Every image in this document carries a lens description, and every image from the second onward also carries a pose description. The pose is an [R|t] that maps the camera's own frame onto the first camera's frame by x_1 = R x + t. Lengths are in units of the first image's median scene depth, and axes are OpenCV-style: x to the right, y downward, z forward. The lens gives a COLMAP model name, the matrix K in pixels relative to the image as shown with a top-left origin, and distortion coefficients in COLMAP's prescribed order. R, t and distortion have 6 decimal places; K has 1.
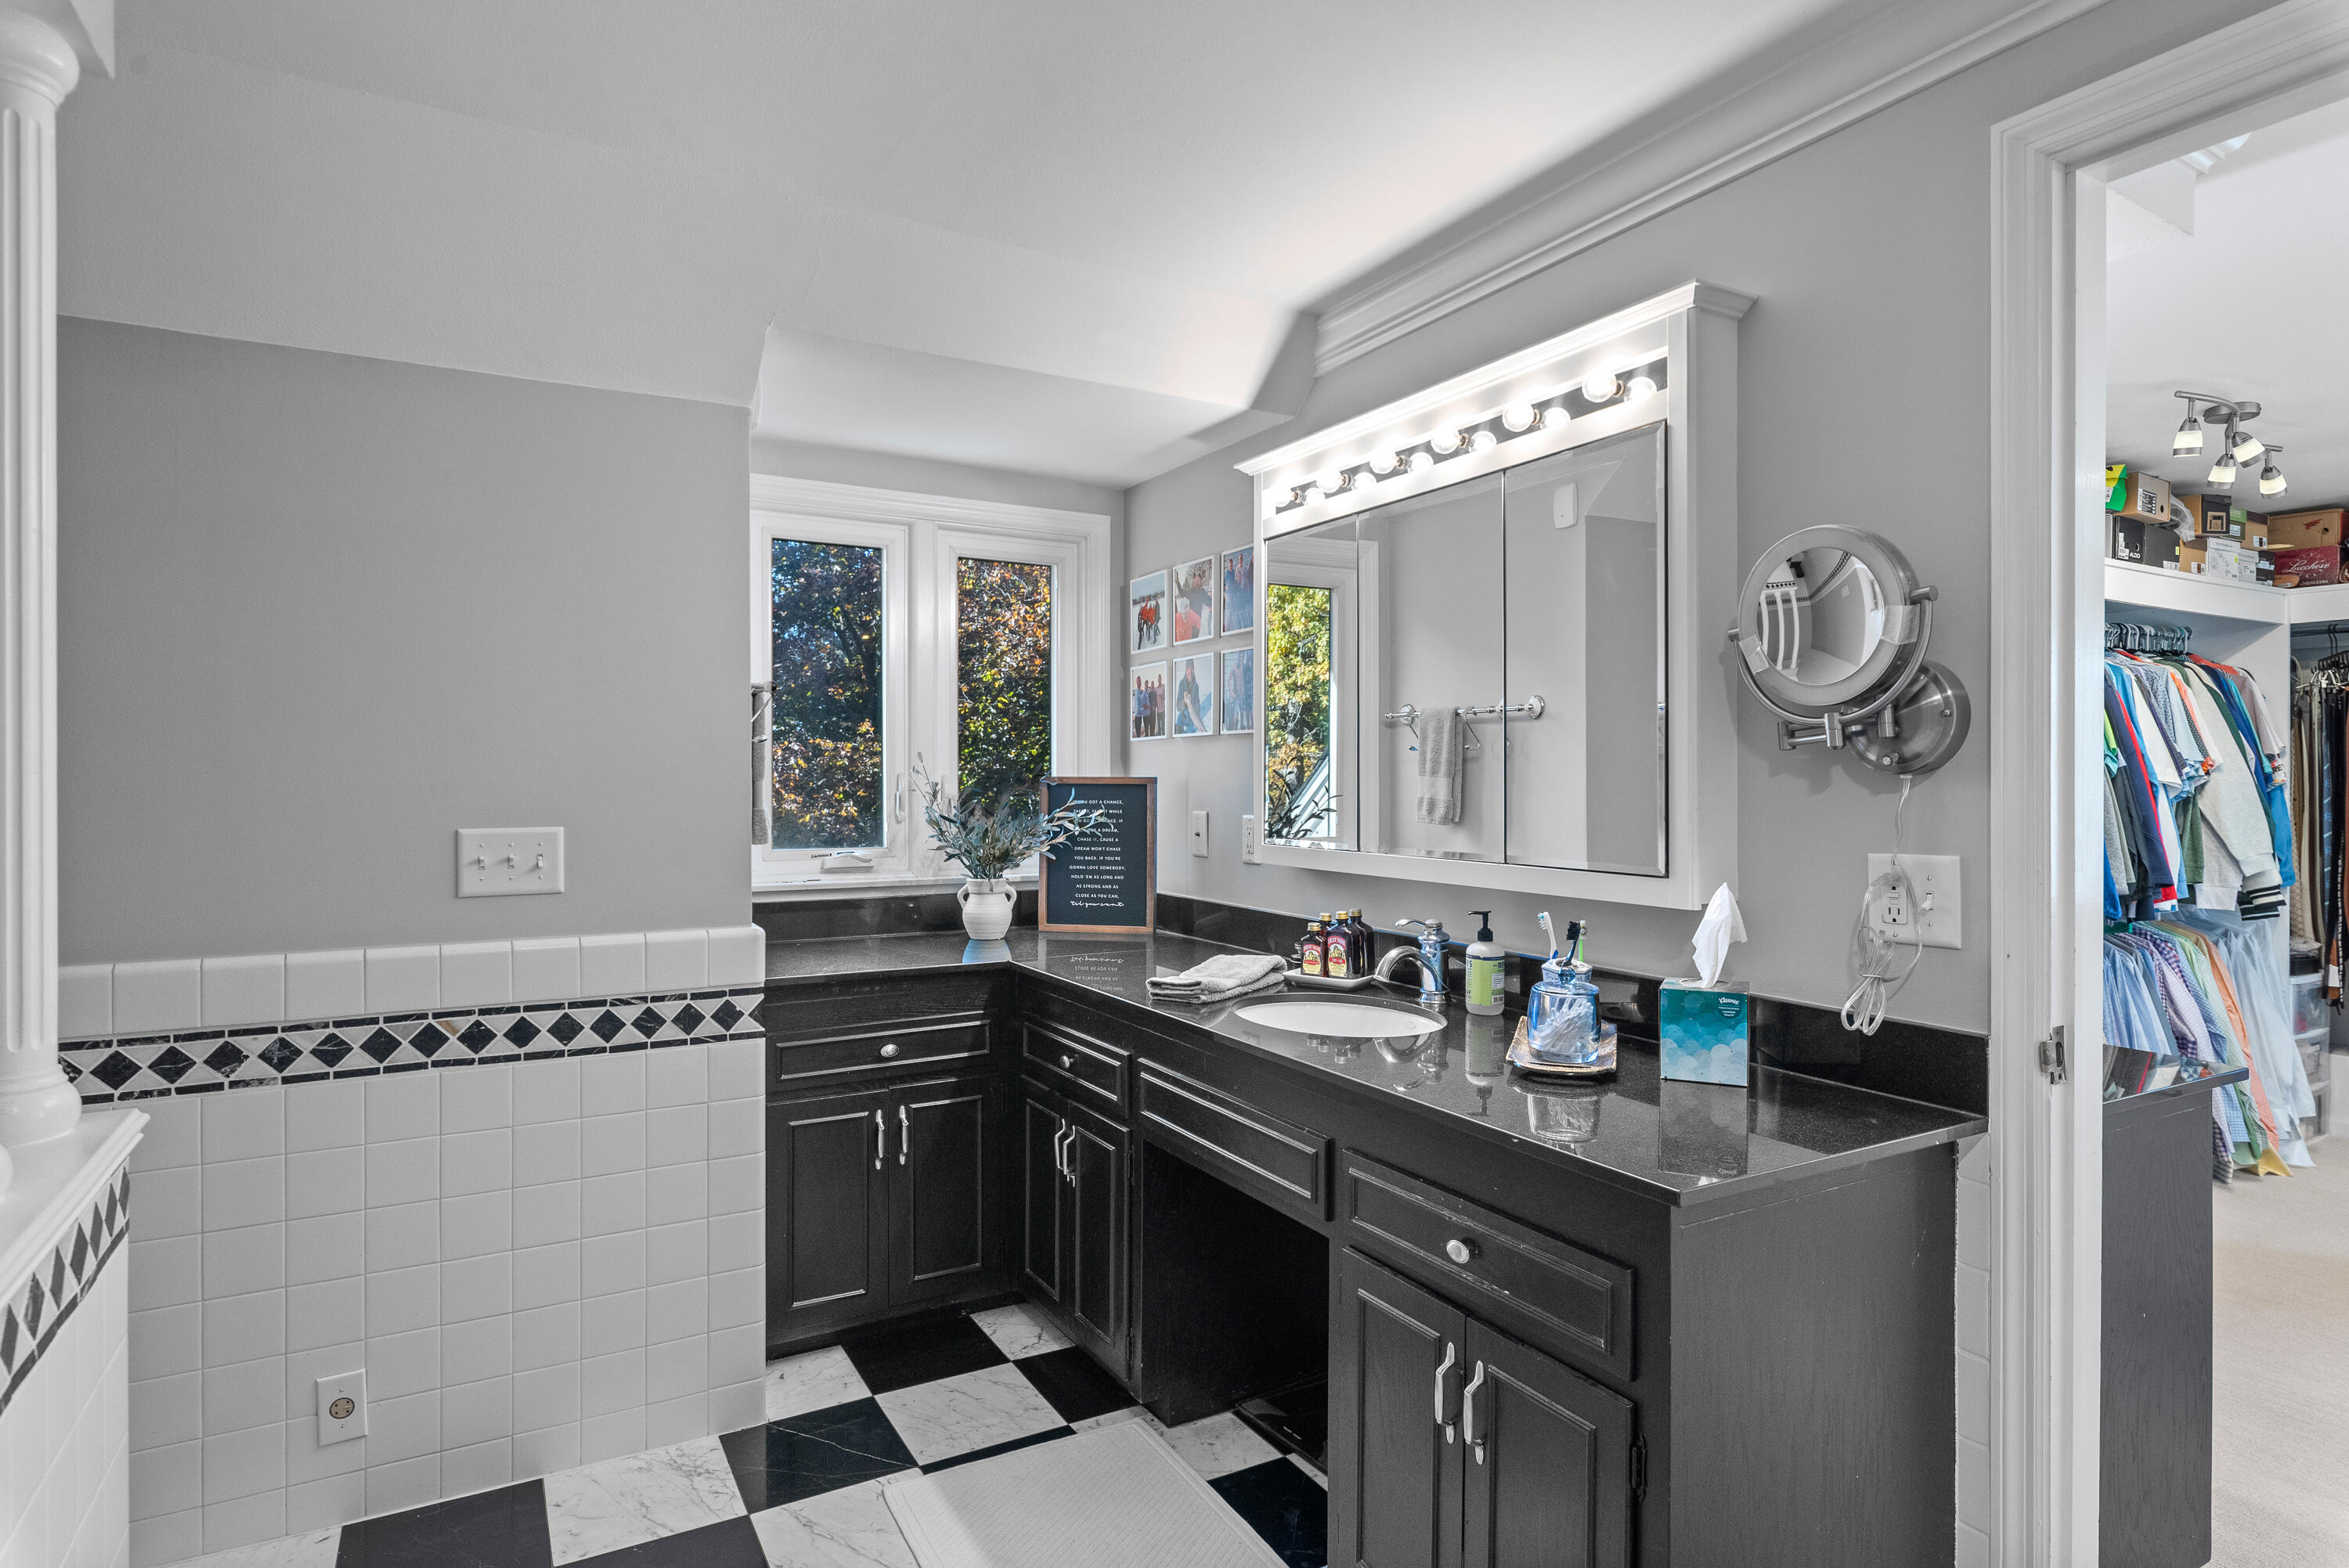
lens RADIAL K [[1260.3, 0, 1177.8], [0, 1260.3, 781.8], [0, 0, 1]] dist [0.000290, 0.000415]
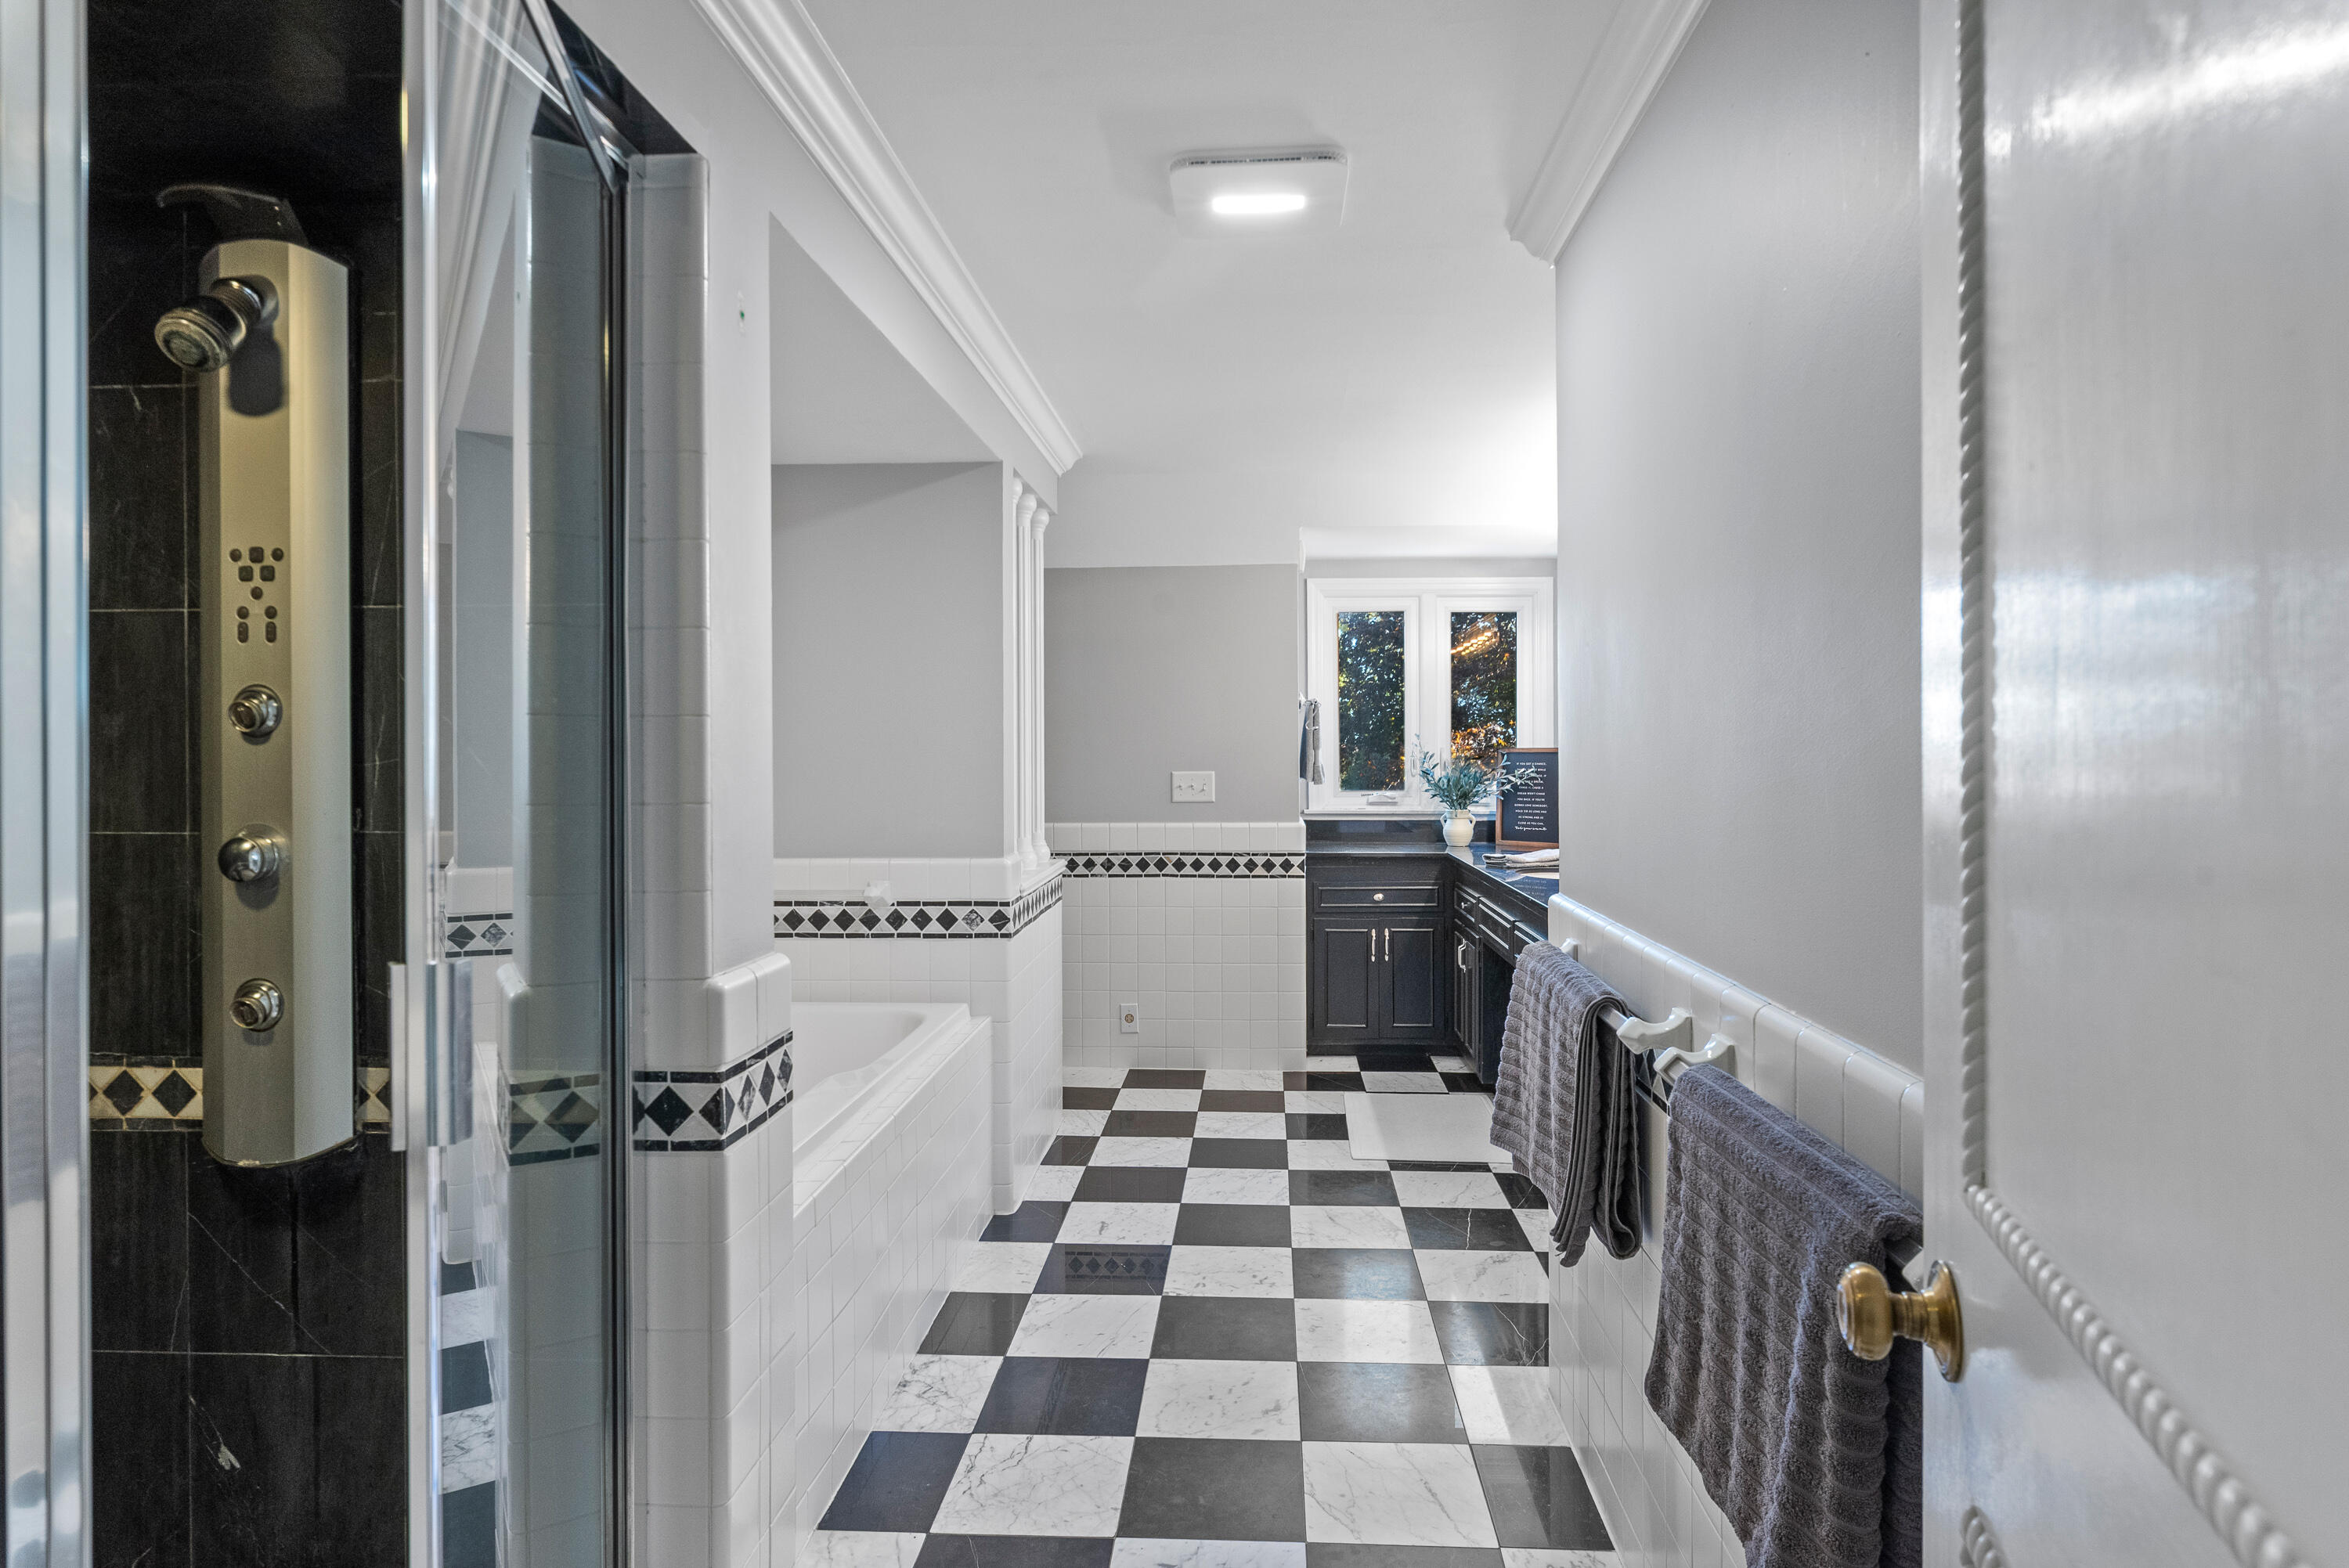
lens RADIAL K [[1260.3, 0, 1176.4], [0, 1260.3, 771.8], [0, 0, 1]] dist [0.000290, 0.000415]
pose [[0.833757, 0.003253, -0.552121, 0.569657], [0.001216, 0.999969, 0.007727, 0.017082], [0.552130, -0.007114, 0.833728, -0.731714]]
